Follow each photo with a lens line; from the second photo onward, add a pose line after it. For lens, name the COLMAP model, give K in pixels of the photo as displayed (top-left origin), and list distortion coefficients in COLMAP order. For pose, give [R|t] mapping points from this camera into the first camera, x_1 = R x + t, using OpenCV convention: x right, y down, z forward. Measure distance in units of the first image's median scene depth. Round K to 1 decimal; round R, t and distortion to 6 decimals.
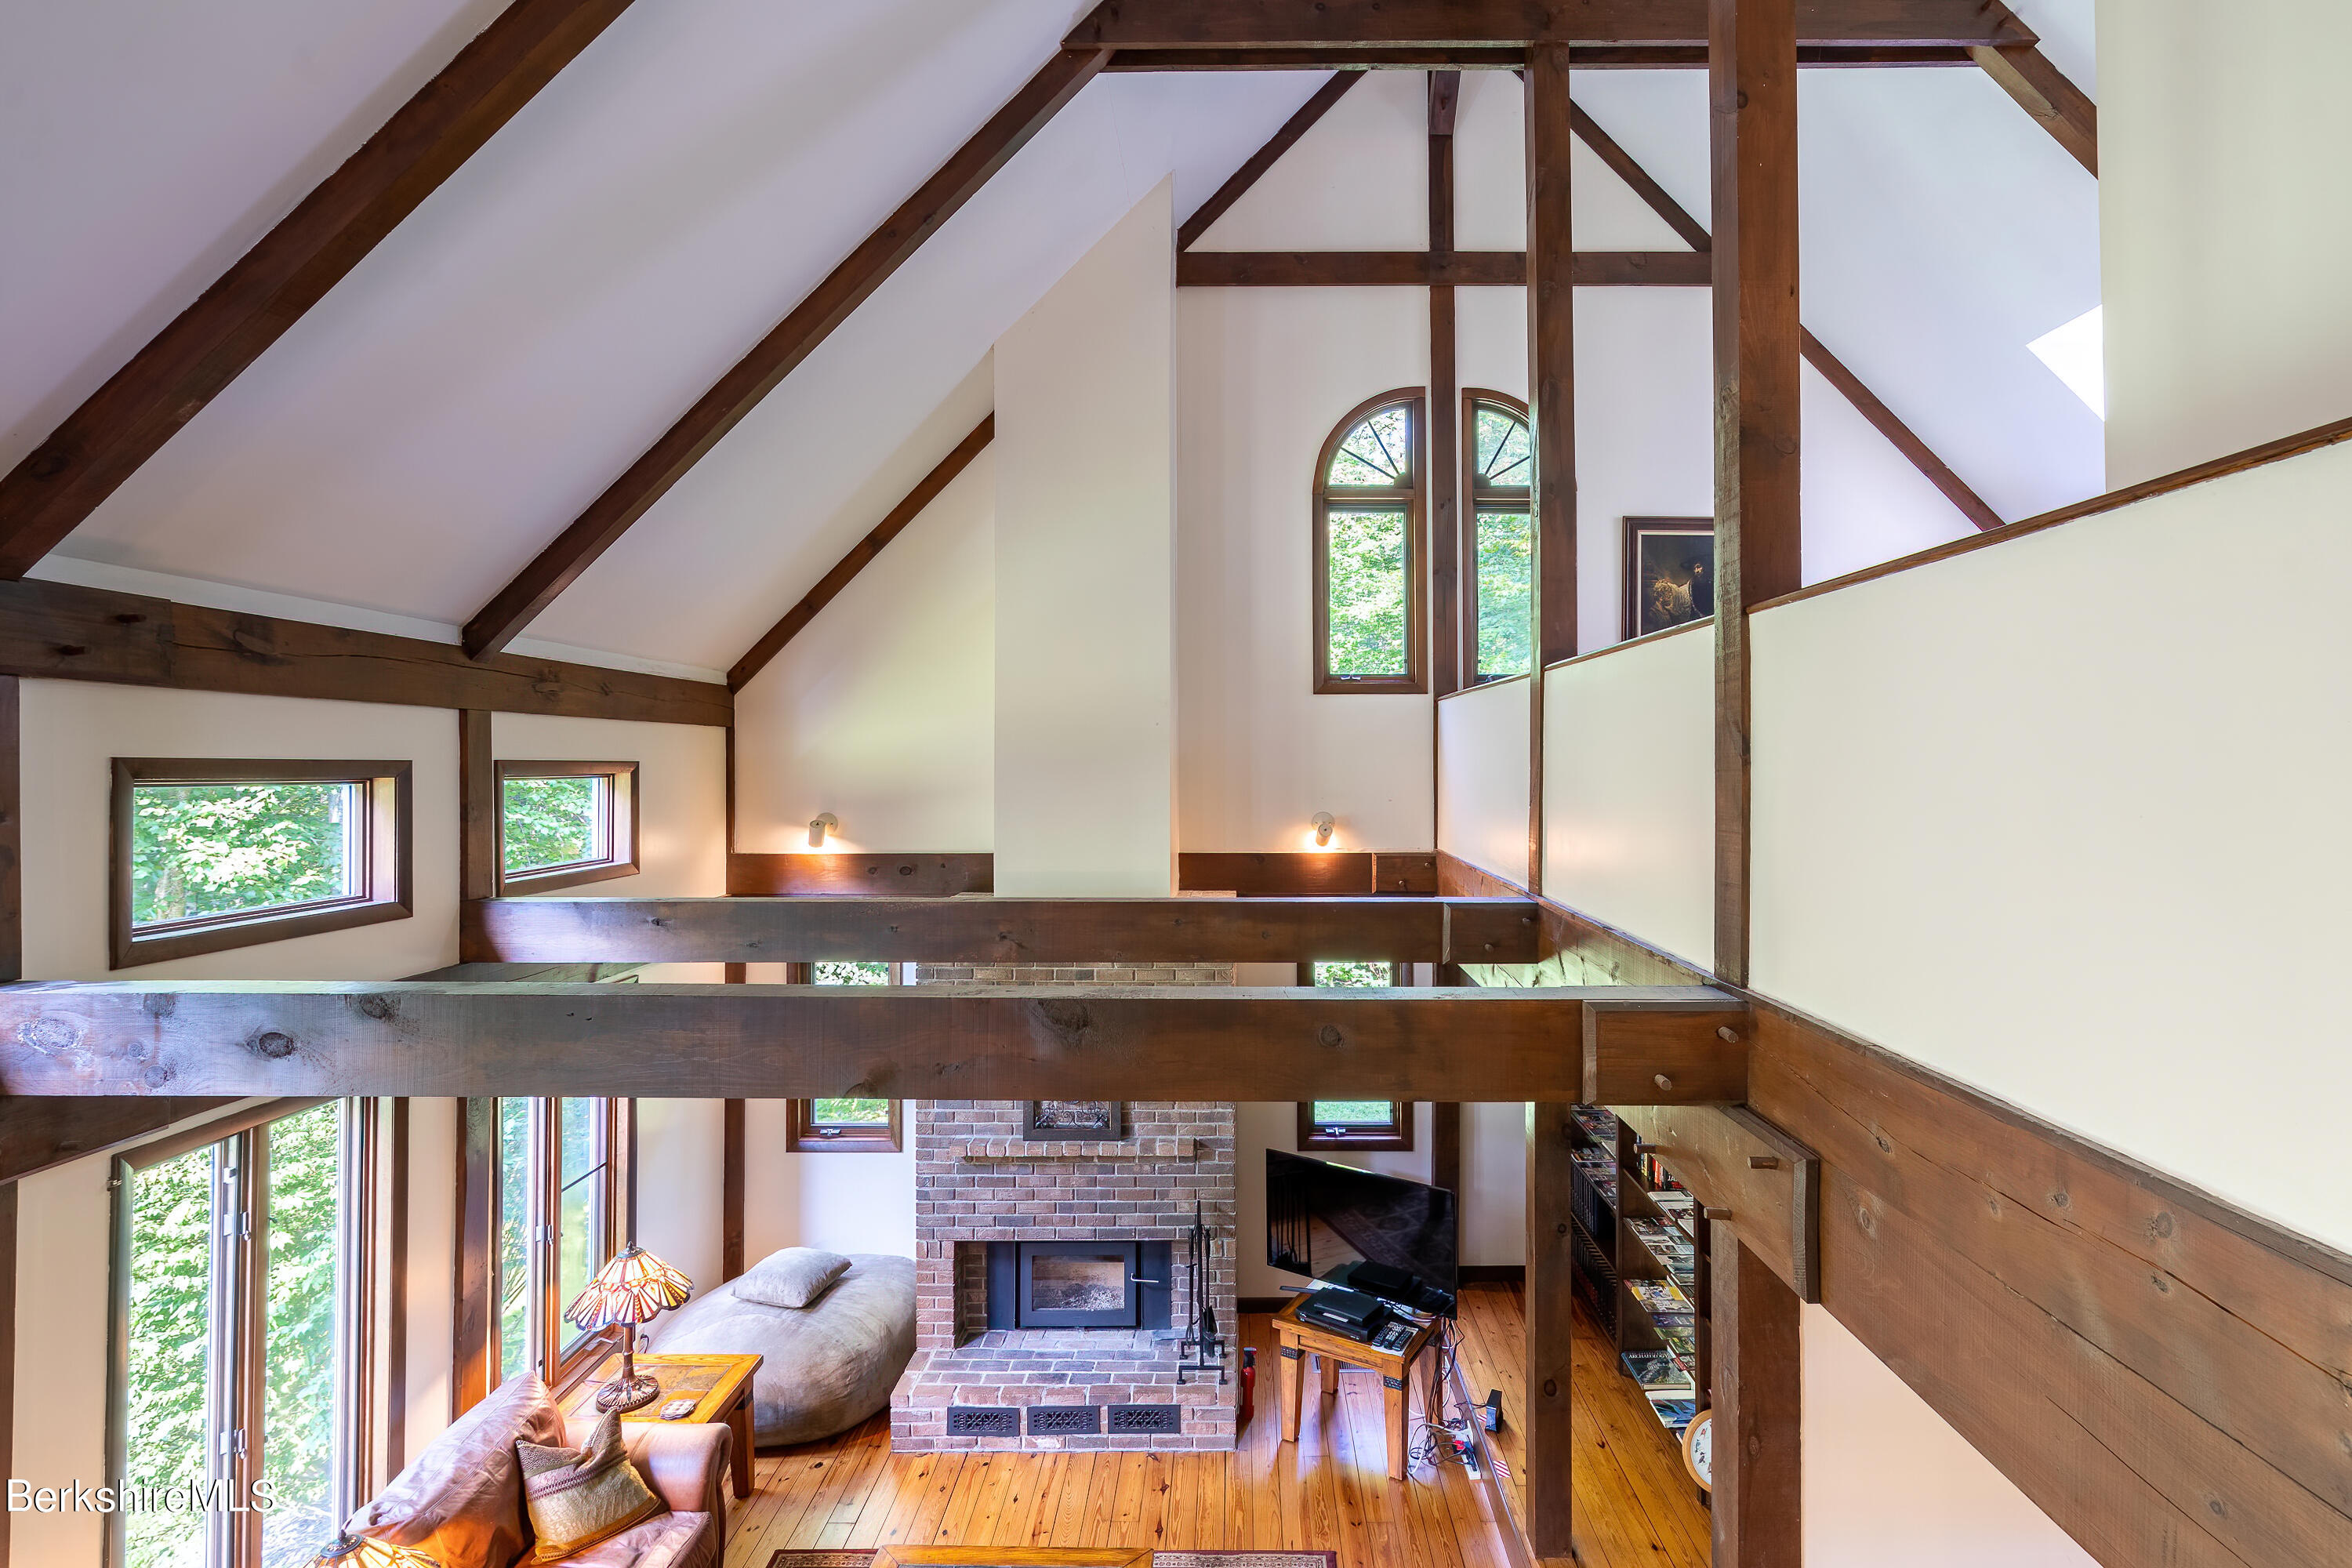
lens RADIAL K [[1161.6, 0, 1270.6], [0, 1161.6, 757.1], [0, 0, 1]] dist [-0.000085, 0.001016]
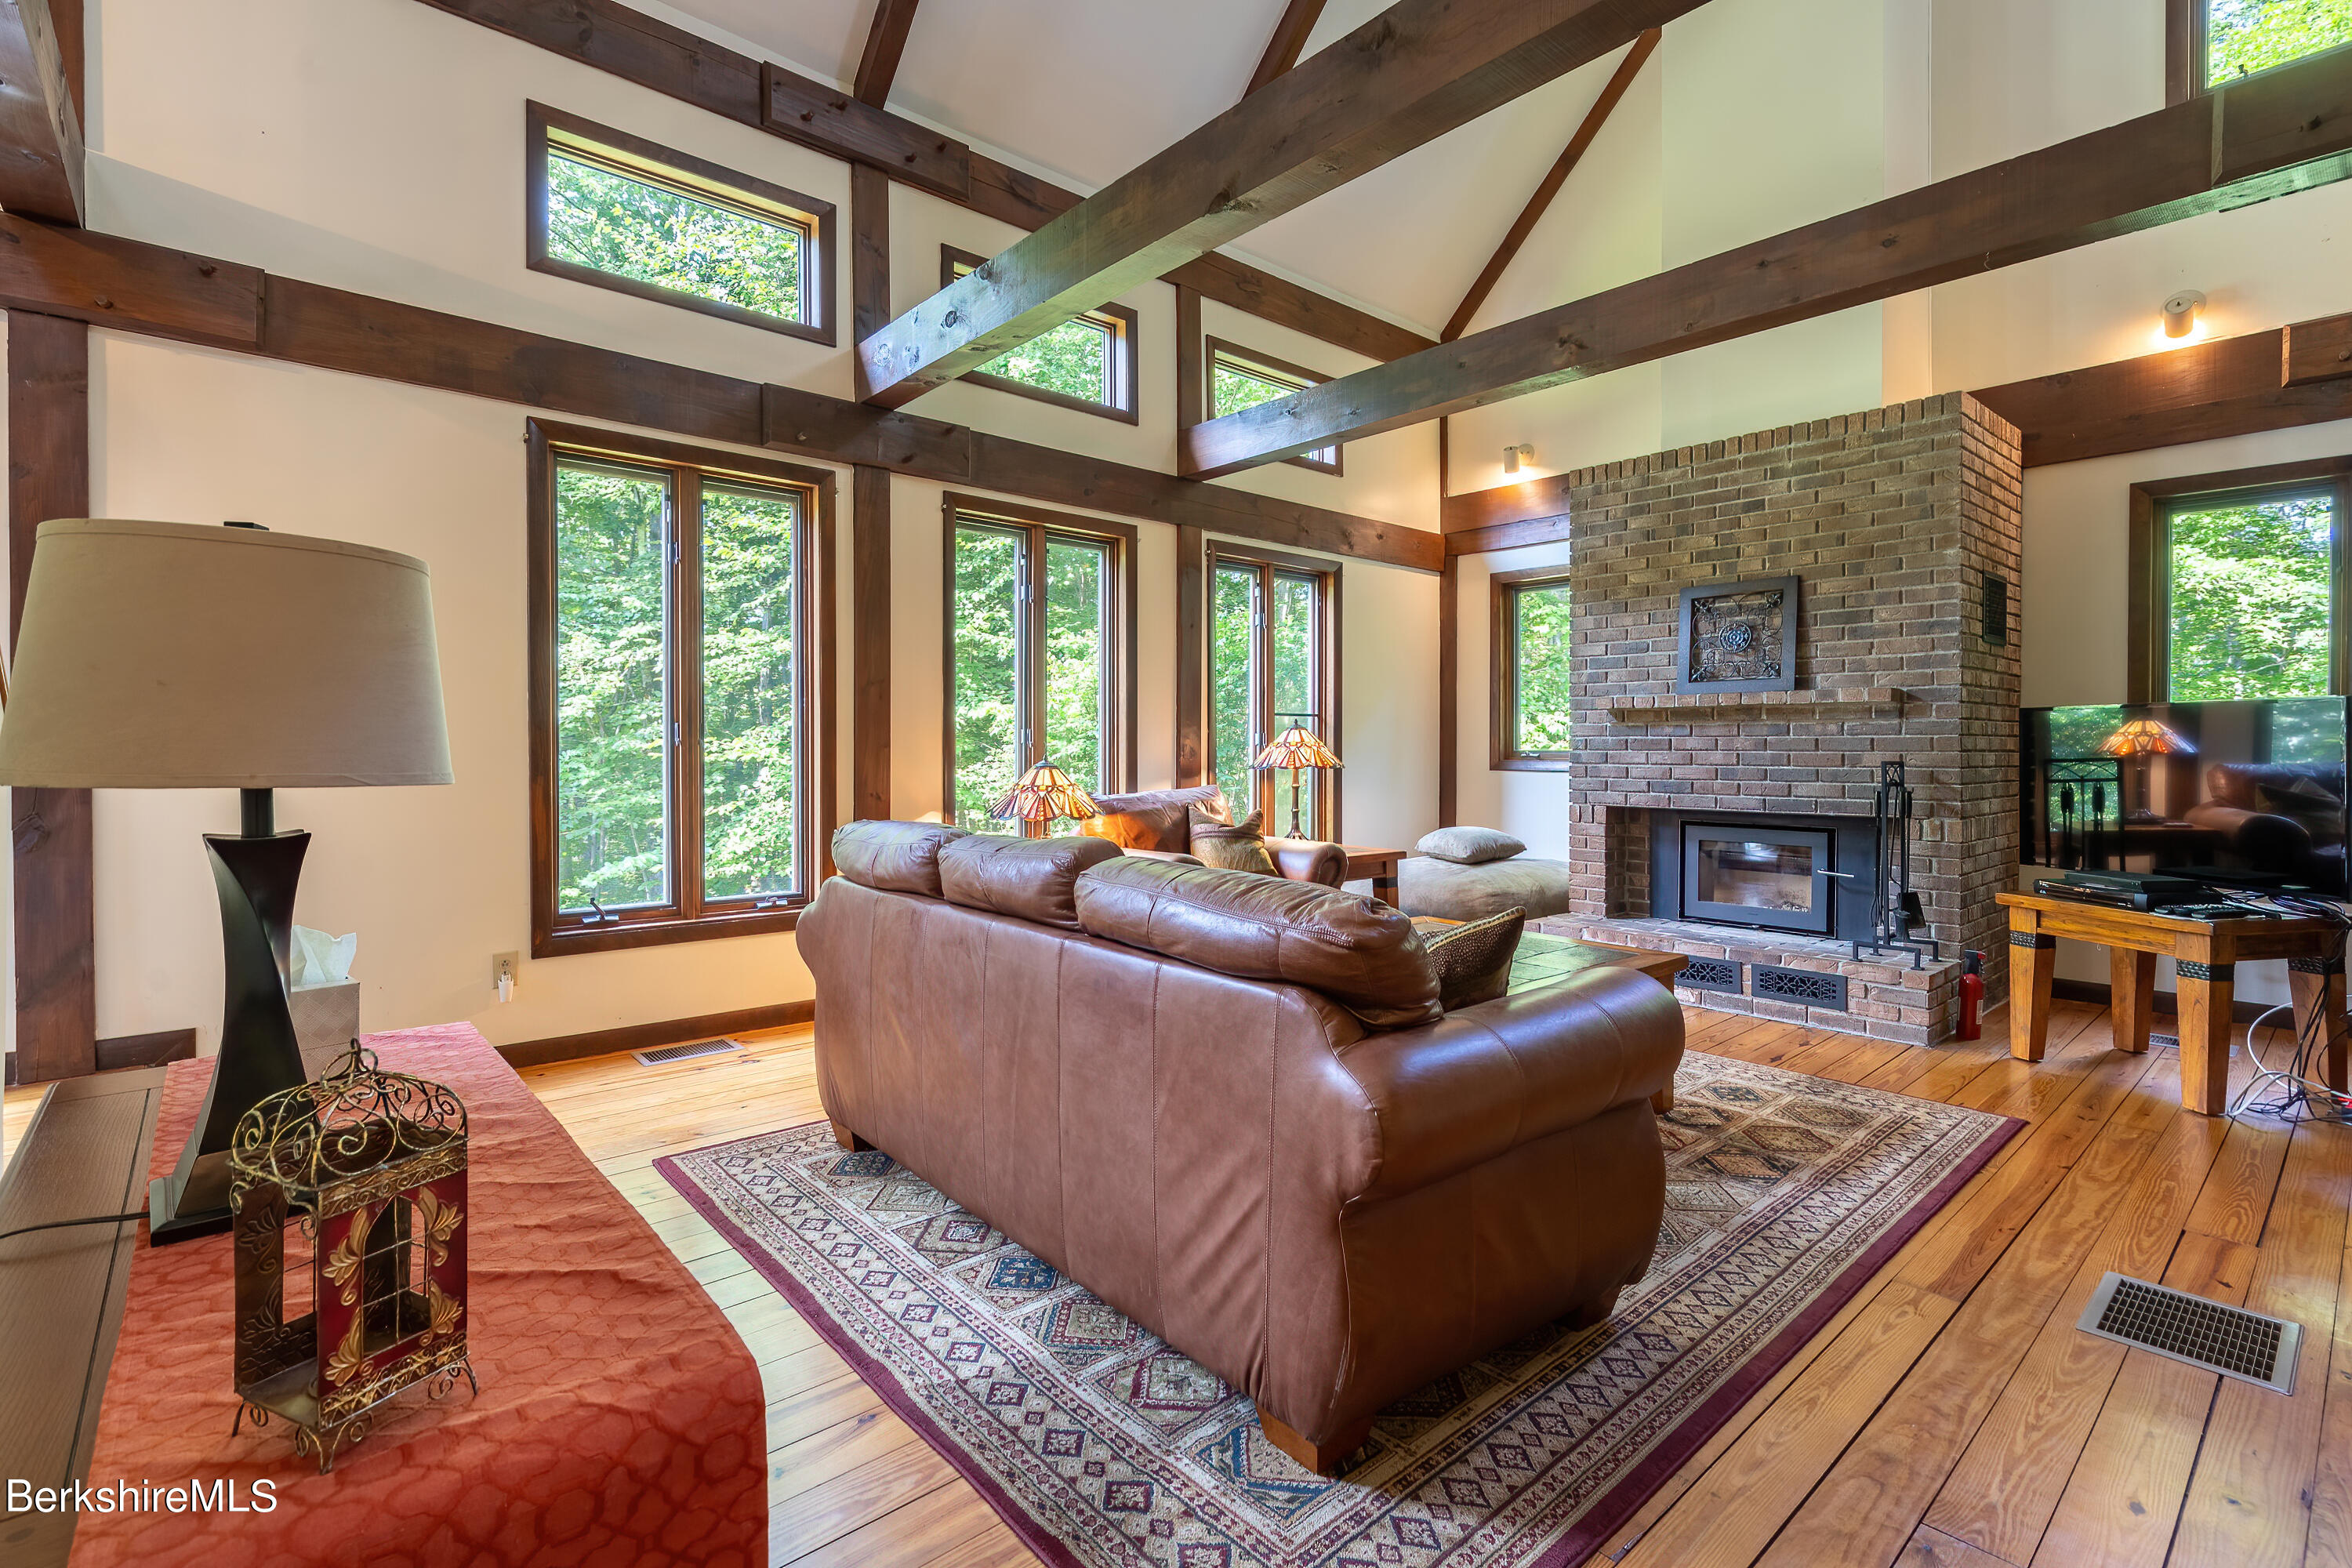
lens RADIAL K [[1099.3, 0, 1126.2], [0, 1099.3, 761.7], [0, 0, 1]] dist [-0.004251, -0.000479]
pose [[0.632425, 0.013254, -0.774508, 0.188252], [0.009550, 0.999644, 0.024904, 0.368427], [0.774563, -0.023147, 0.632073, 0.122149]]
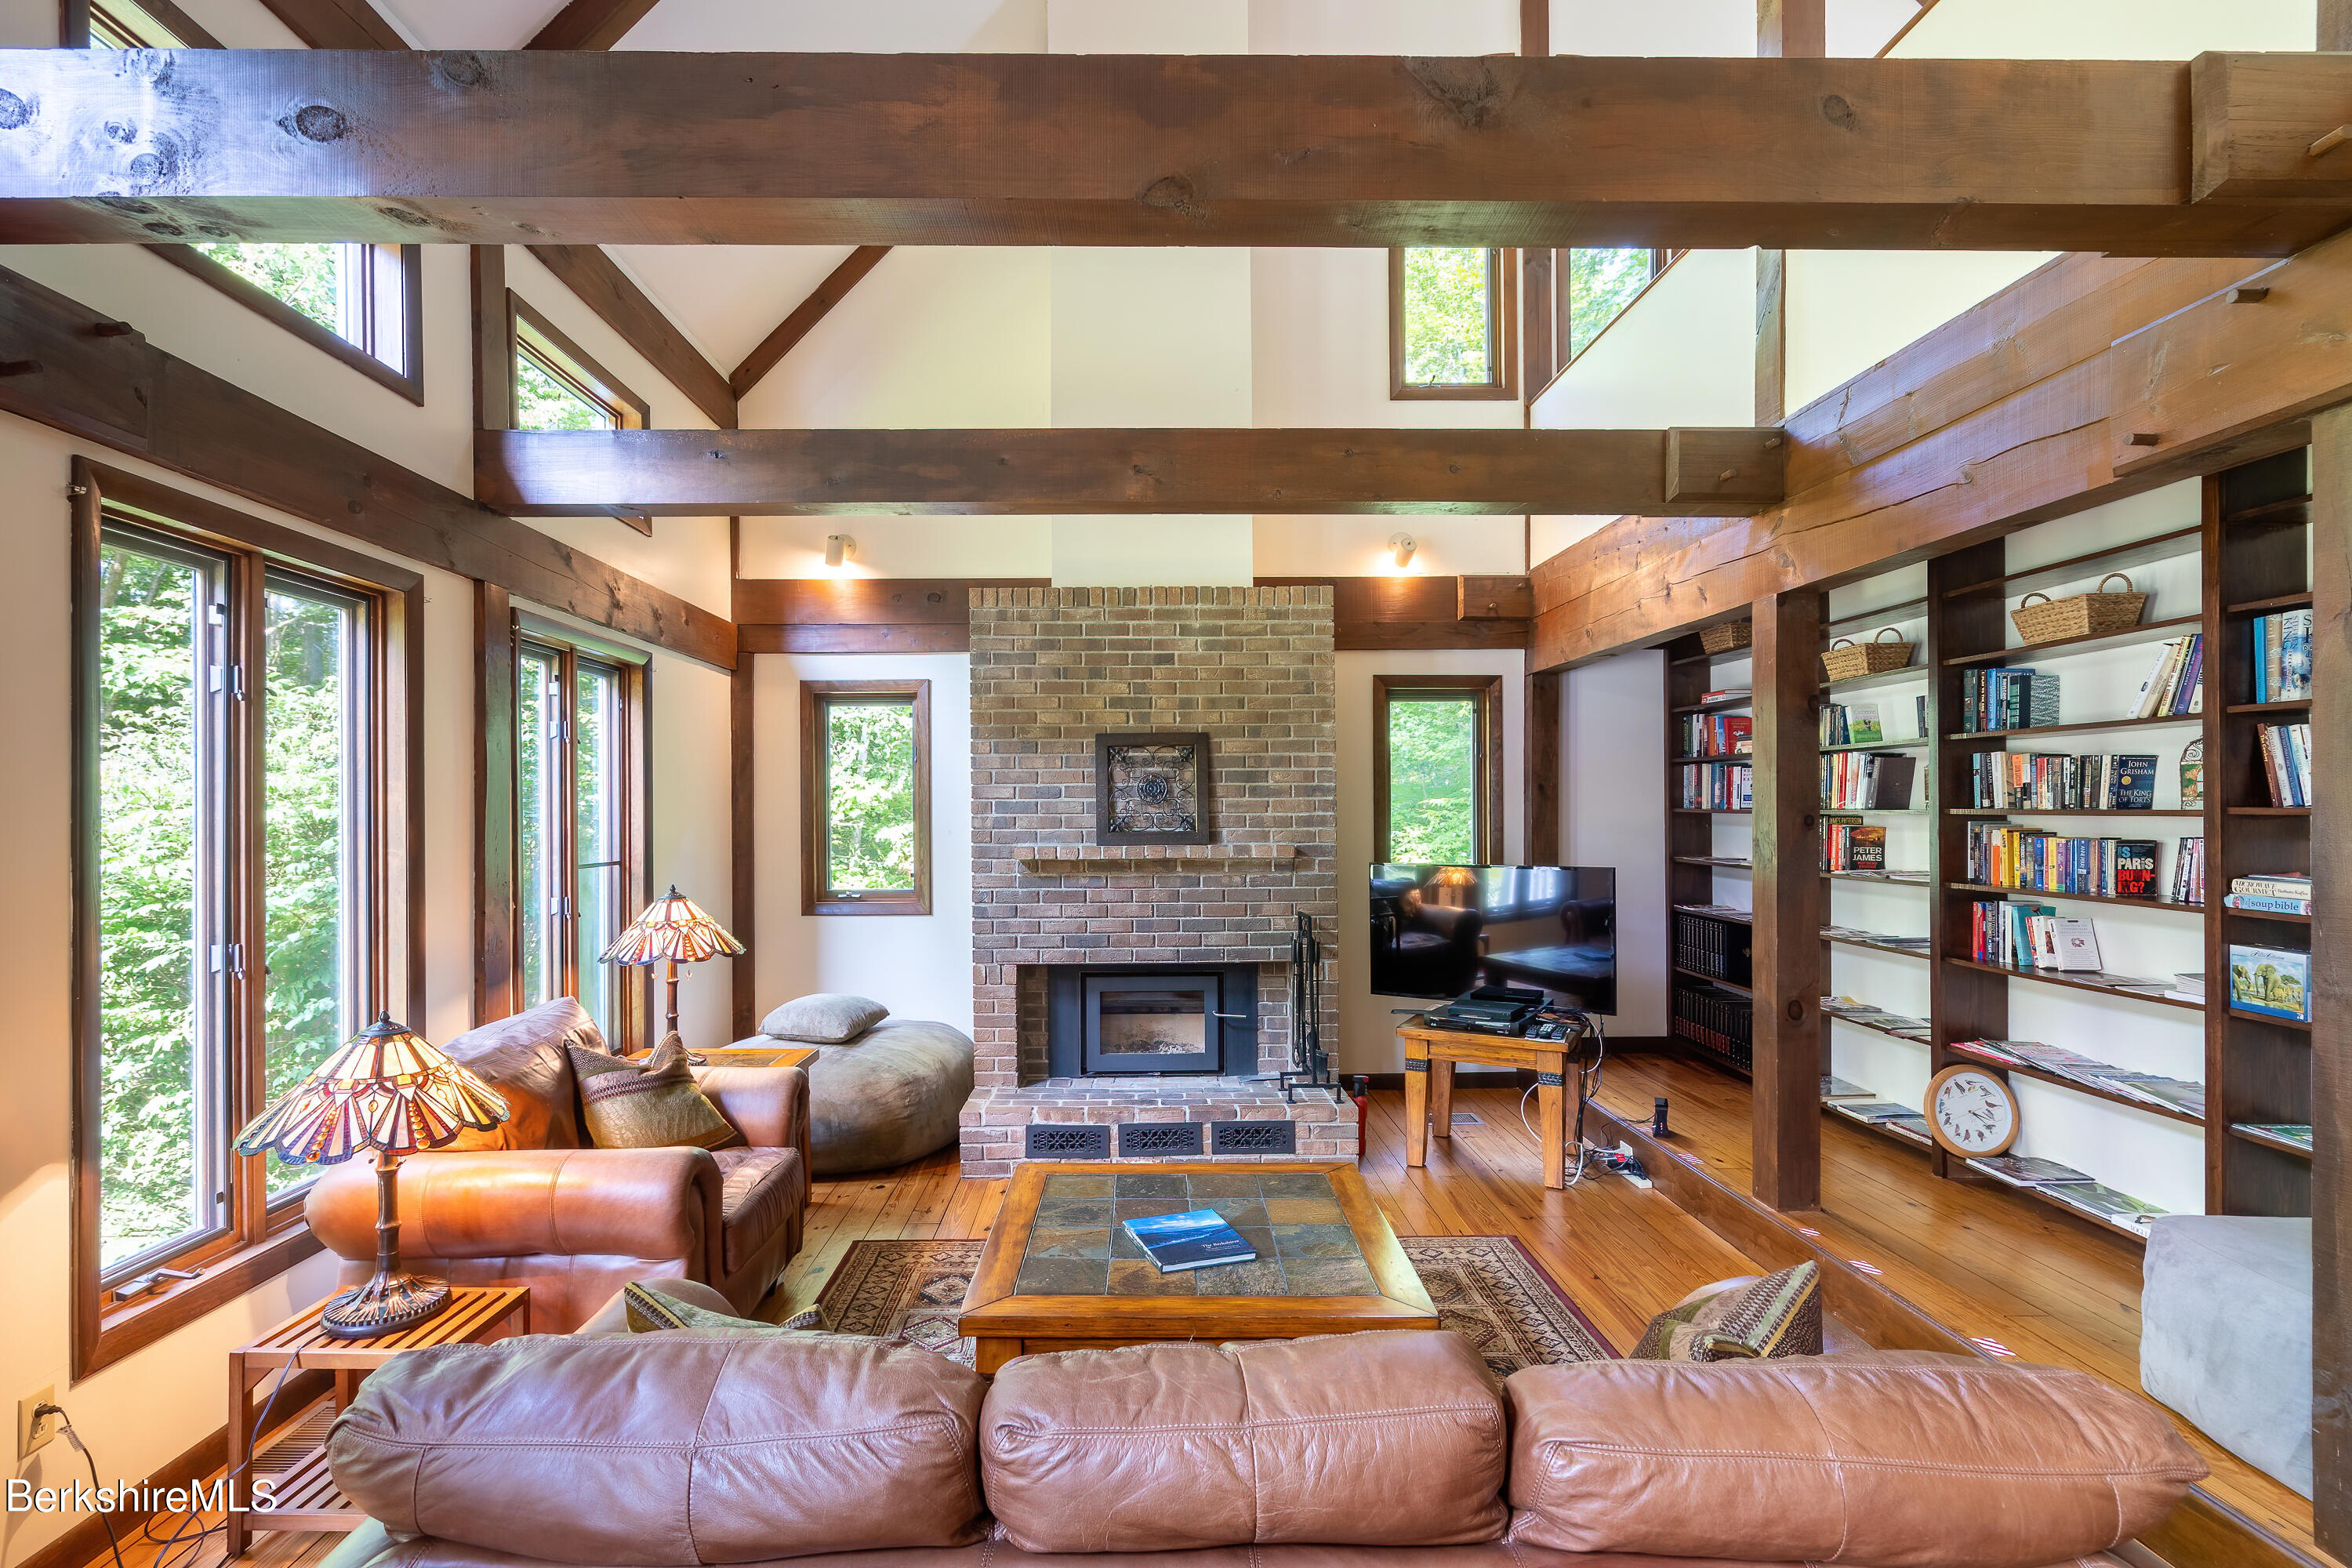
lens RADIAL K [[1149.0, 0, 1182.4], [0, 1149.0, 814.4], [0, 0, 1]] dist [-0.004008, 0.000306]
pose [[0.999903, -0.005197, 0.012908, -0.165049], [0.004999, 0.999870, 0.015325, 0.303543], [-0.012986, -0.015259, 0.999799, 0.142422]]
